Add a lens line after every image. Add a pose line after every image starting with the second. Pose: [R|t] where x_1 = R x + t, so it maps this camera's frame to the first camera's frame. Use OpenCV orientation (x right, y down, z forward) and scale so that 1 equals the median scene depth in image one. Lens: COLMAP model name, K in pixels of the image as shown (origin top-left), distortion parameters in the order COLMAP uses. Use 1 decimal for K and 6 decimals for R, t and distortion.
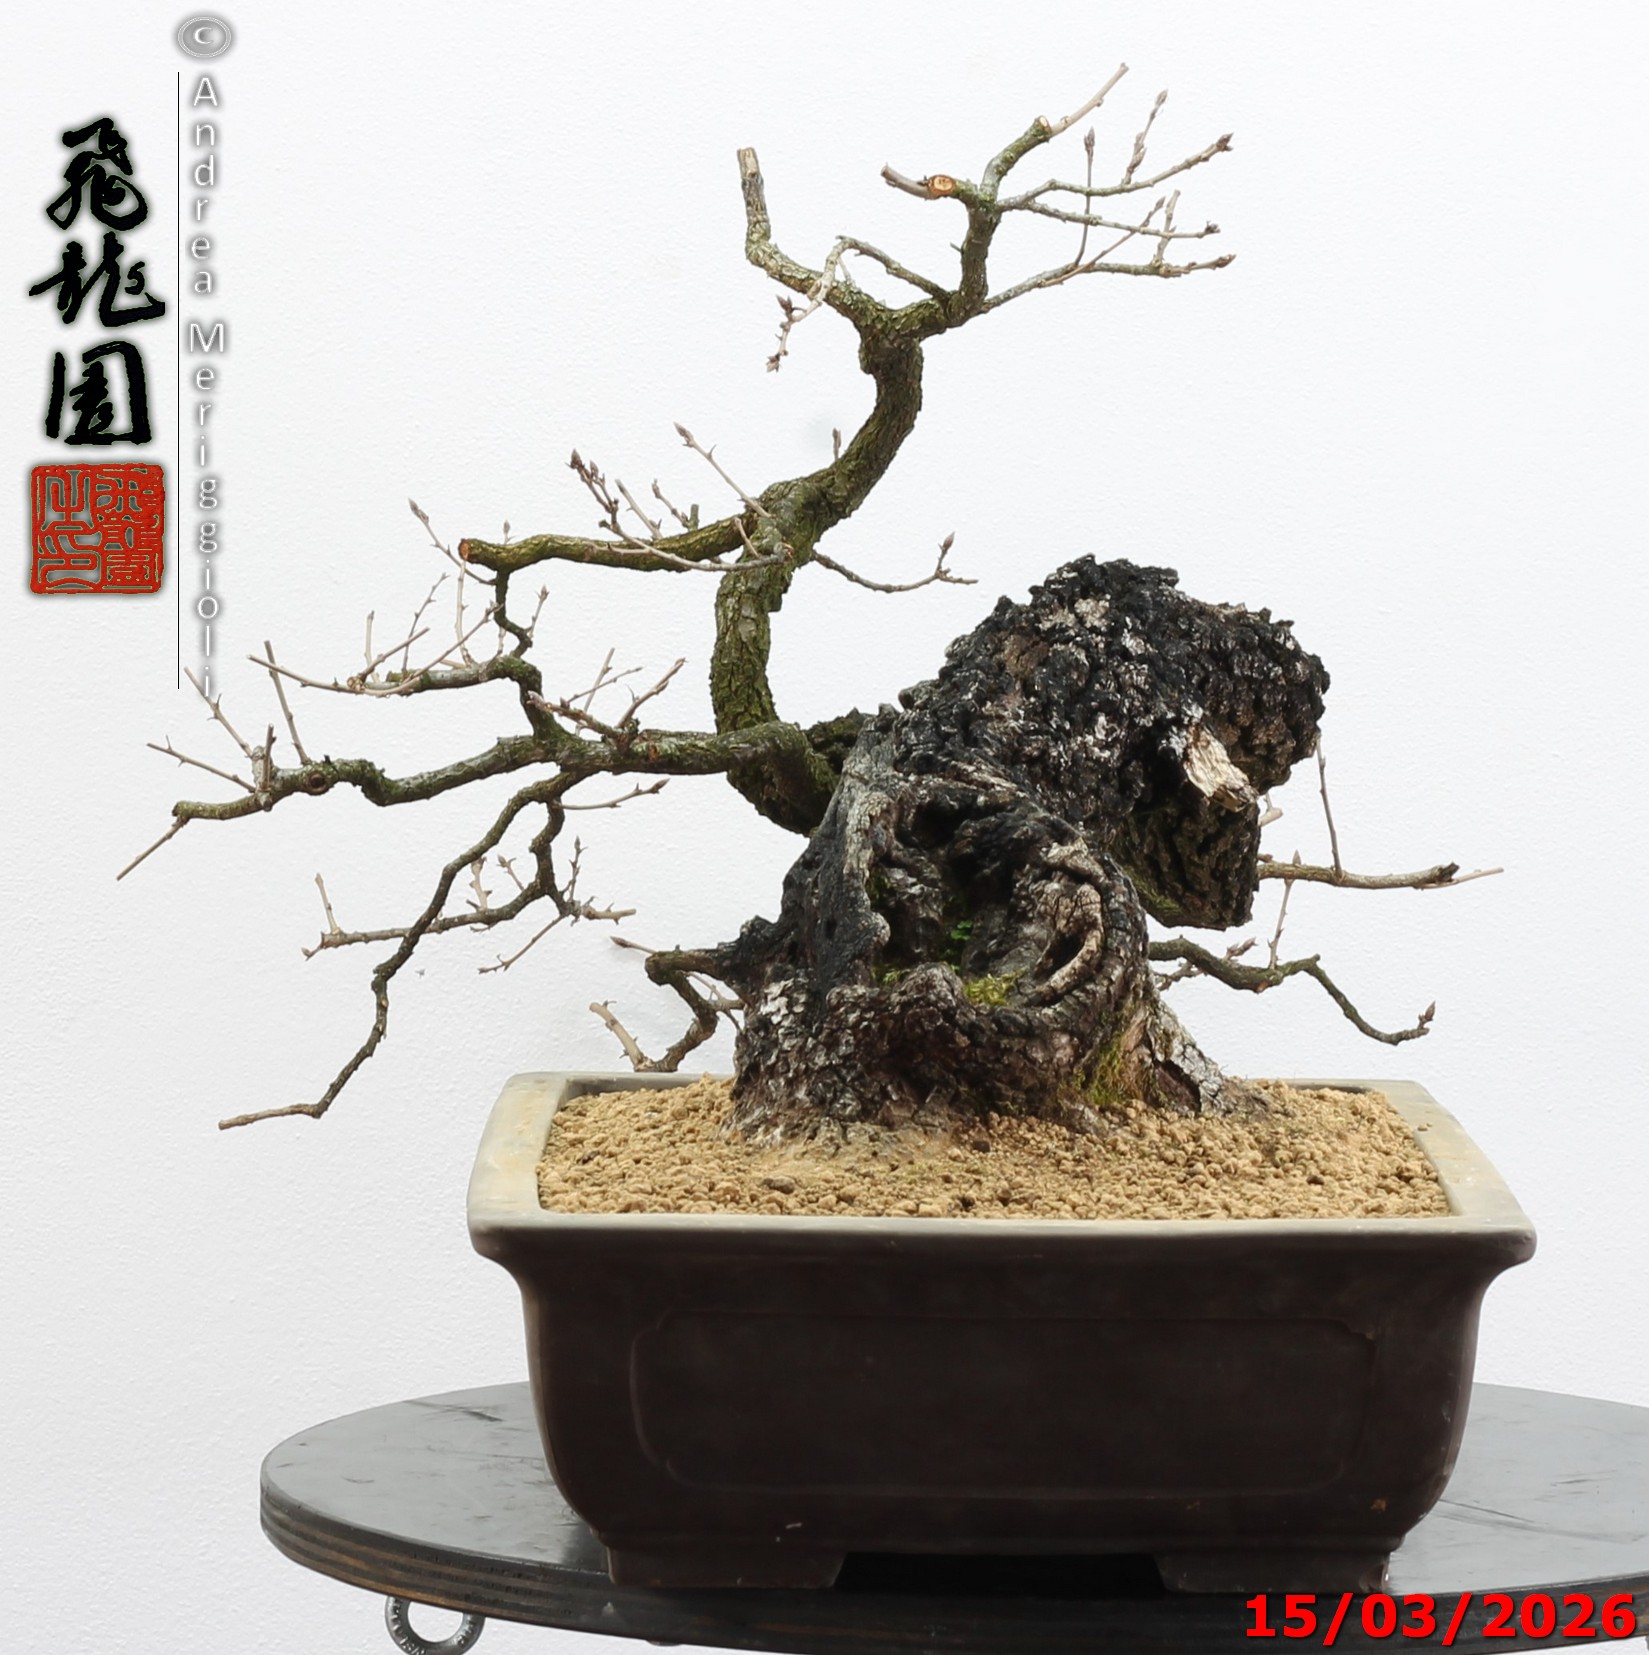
lens RADIAL K [[8022.2, 0, 829.8], [0, 8022.2, 823.9], [0, 0, 1]] dist [-0.059844, 0.000000]
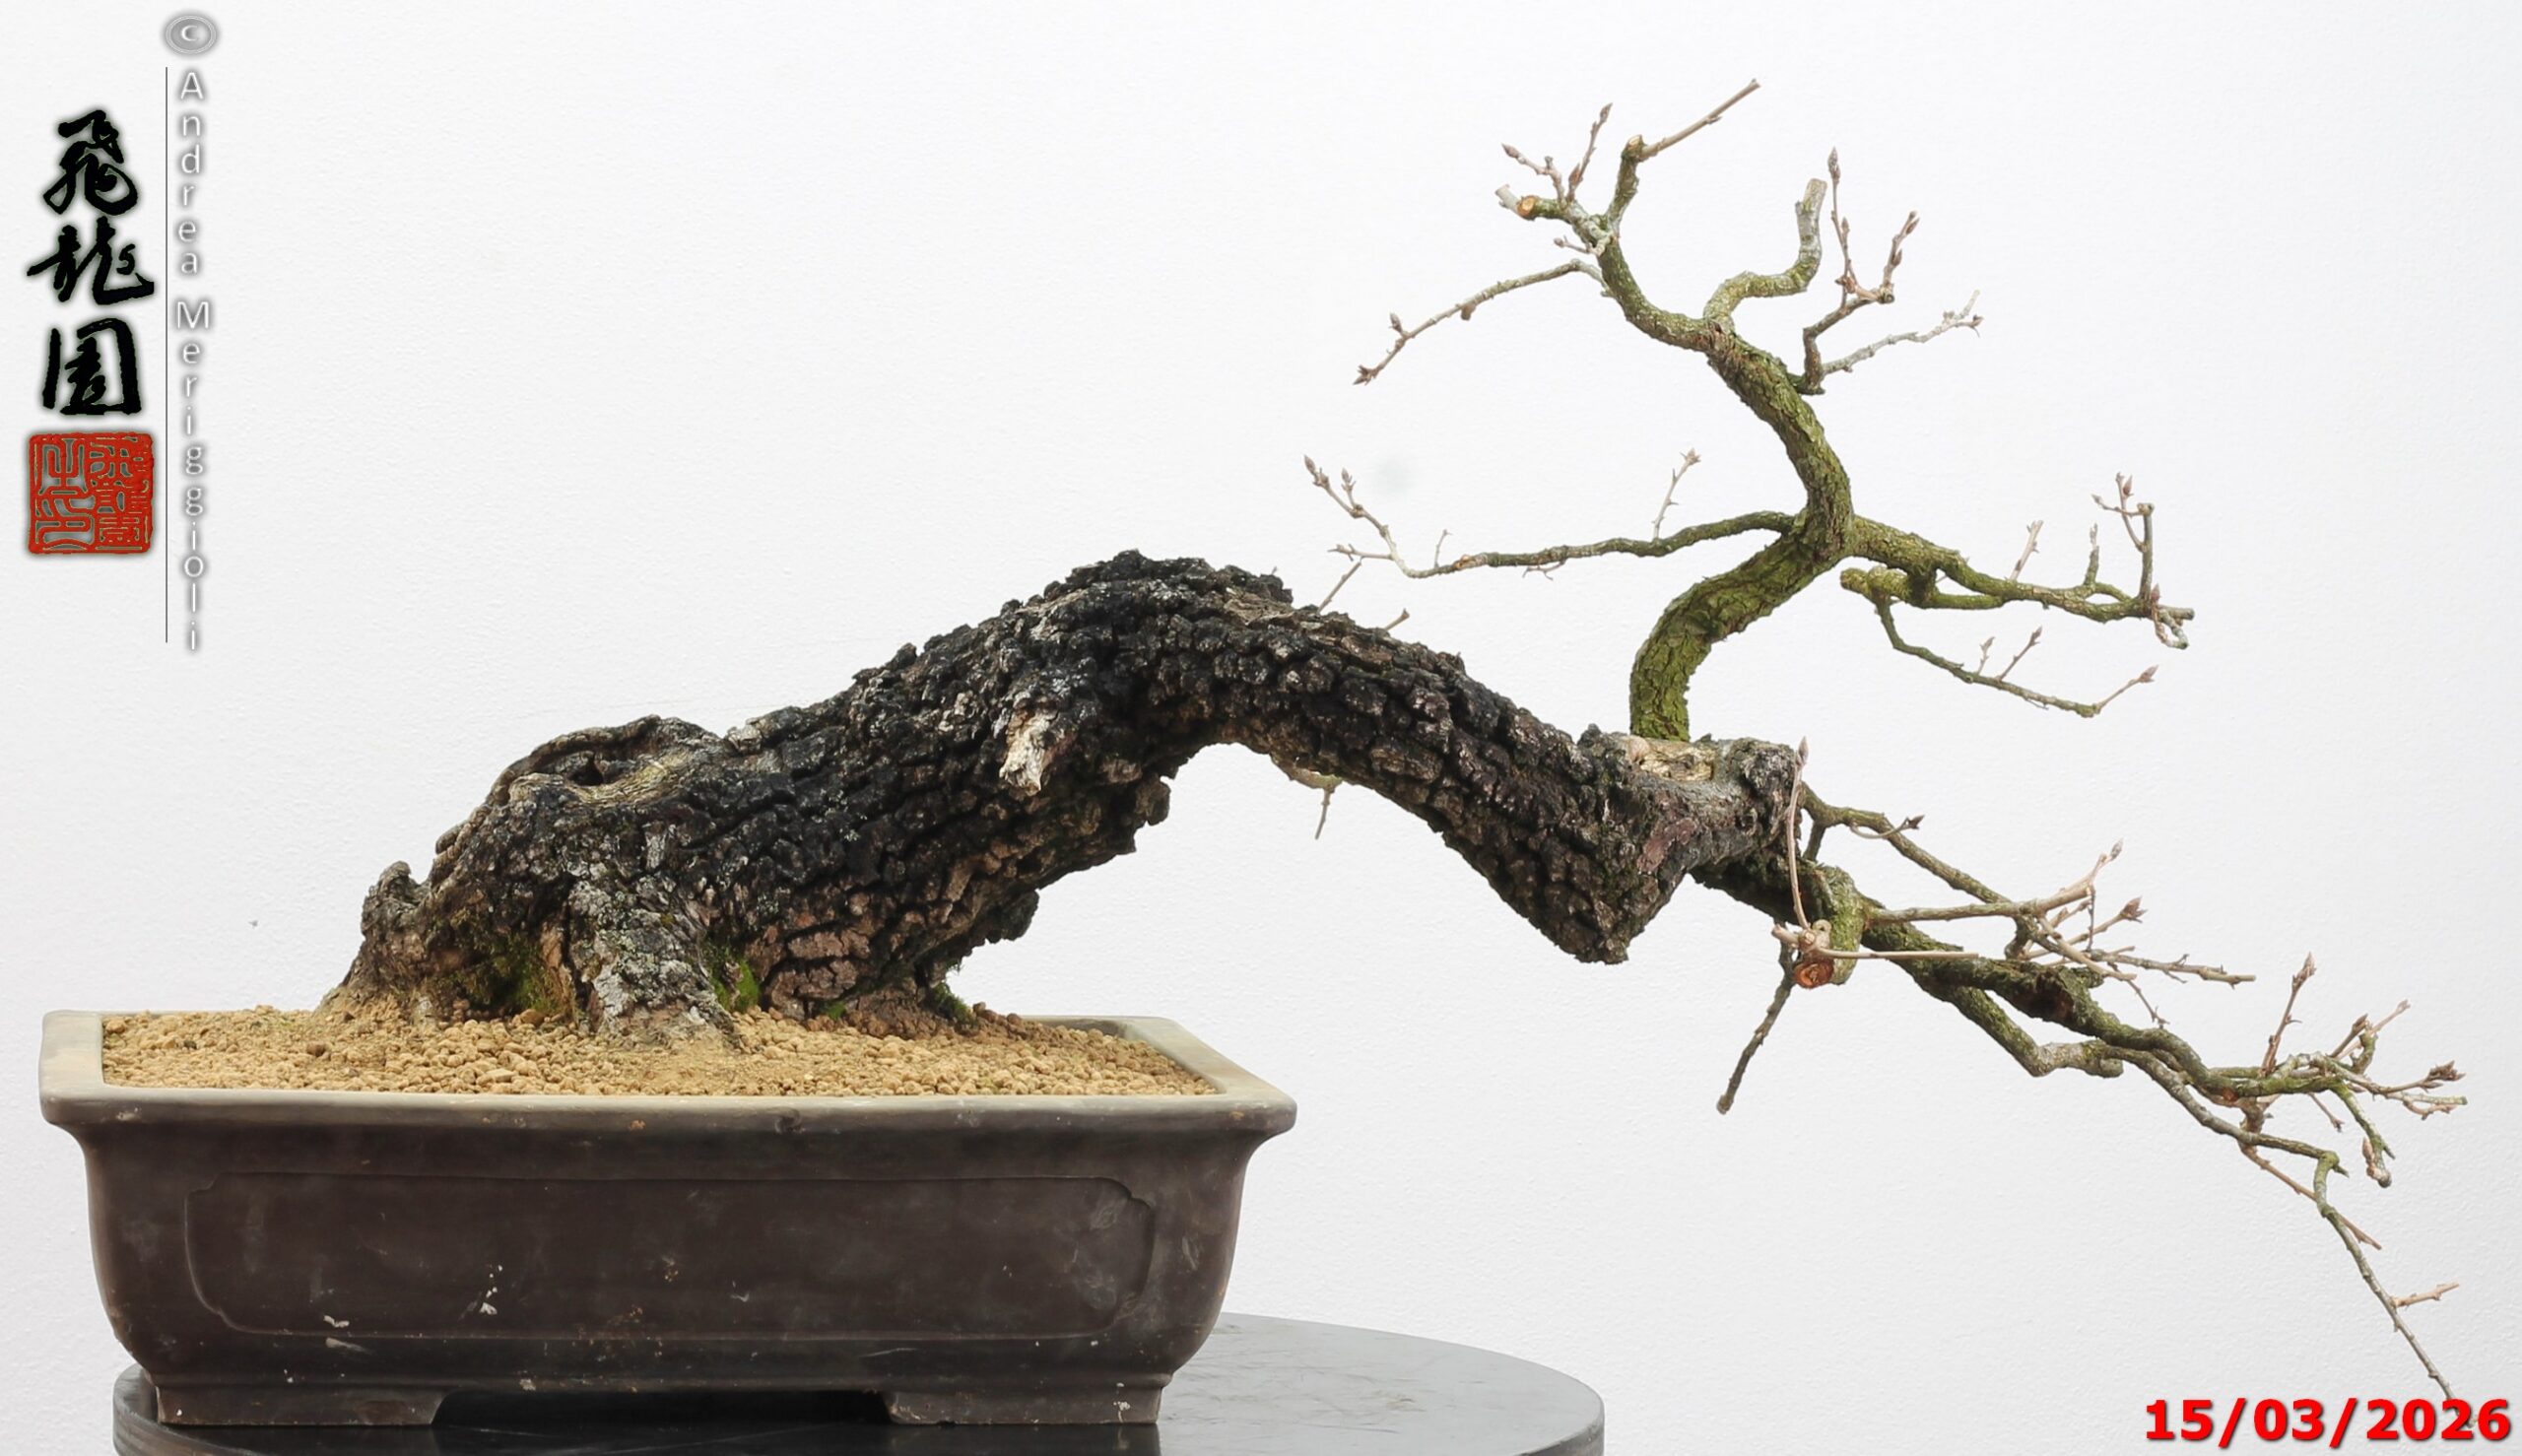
lens RADIAL K [[7635.5, 0, 1432.7], [0, 7635.5, 769.0], [0, 0, 1]] dist [-0.129743, 0.000000]
pose [[0.167541, 0.049999, -0.984596, 0.979548], [-0.093380, 0.995028, 0.034639, -0.041774], [0.981433, 0.086138, 0.171376, 0.842470]]
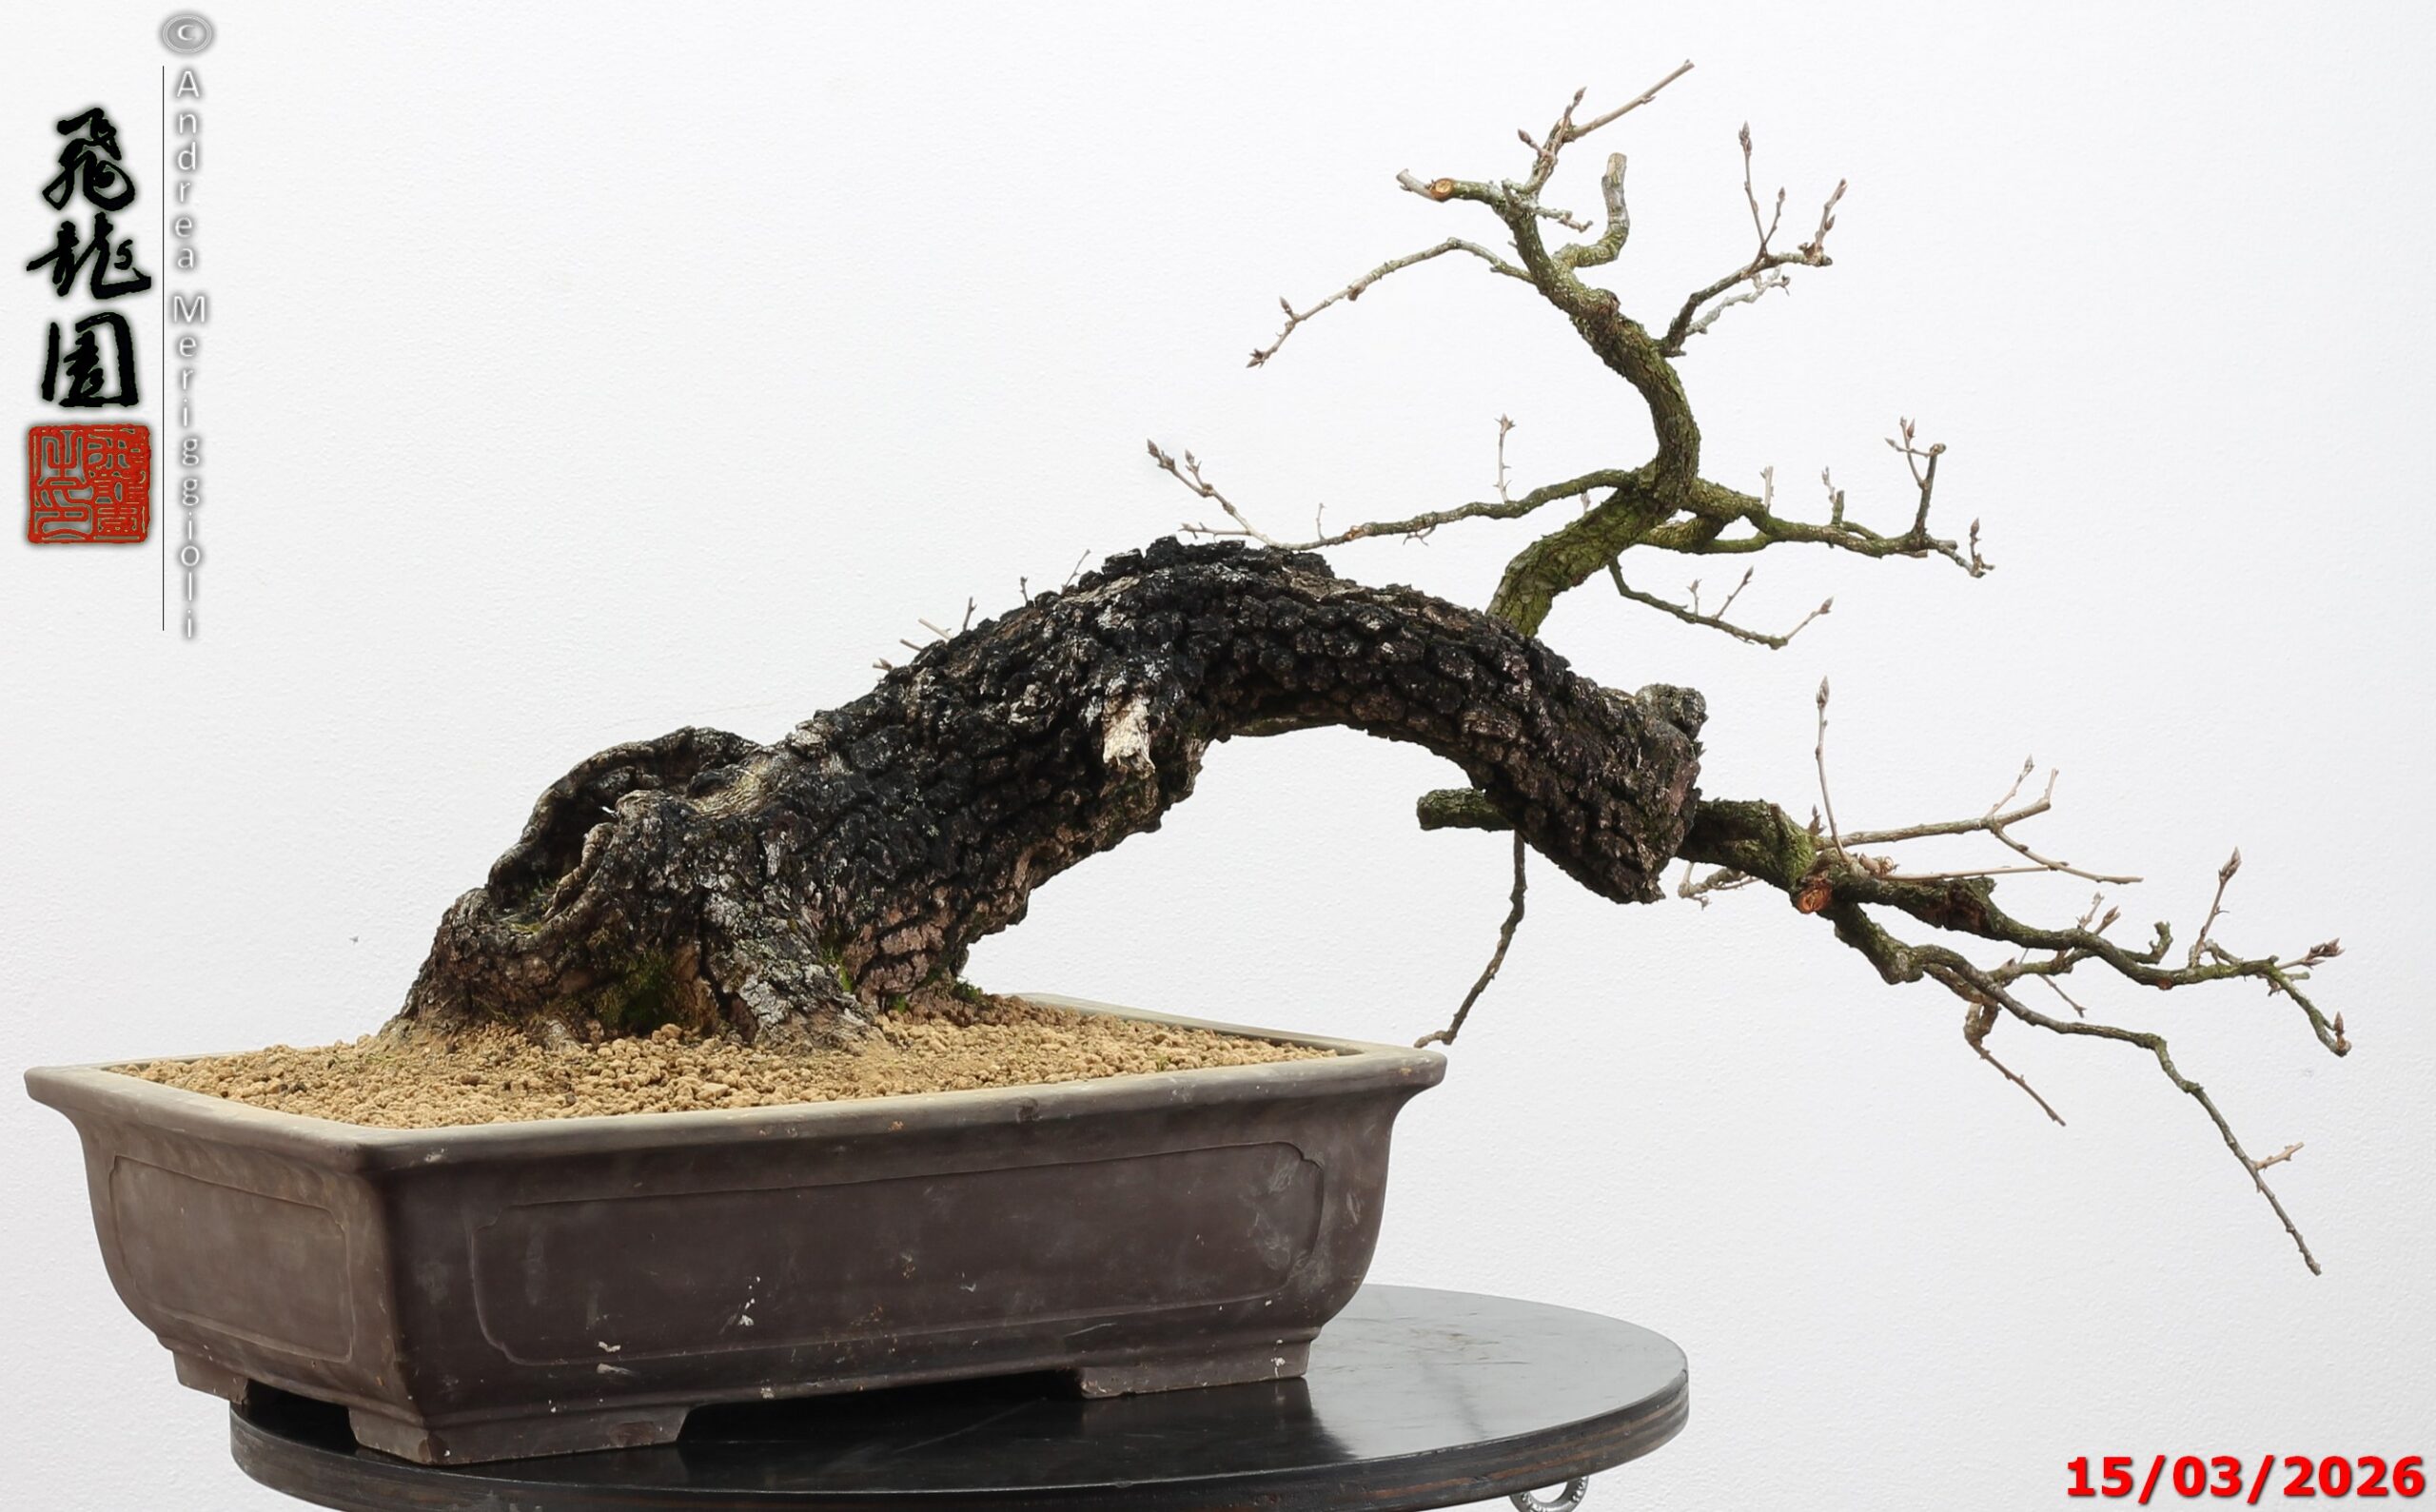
lens RADIAL K [[7539.6, 0, 1253.8], [0, 7539.6, 764.6], [0, 0, 1]] dist [-0.117162, 0.000000]
pose [[0.488844, 0.033503, -0.871728, 0.885329], [-0.036801, 0.999165, 0.017764, -0.020675], [0.871595, 0.023397, 0.489669, 0.500780]]
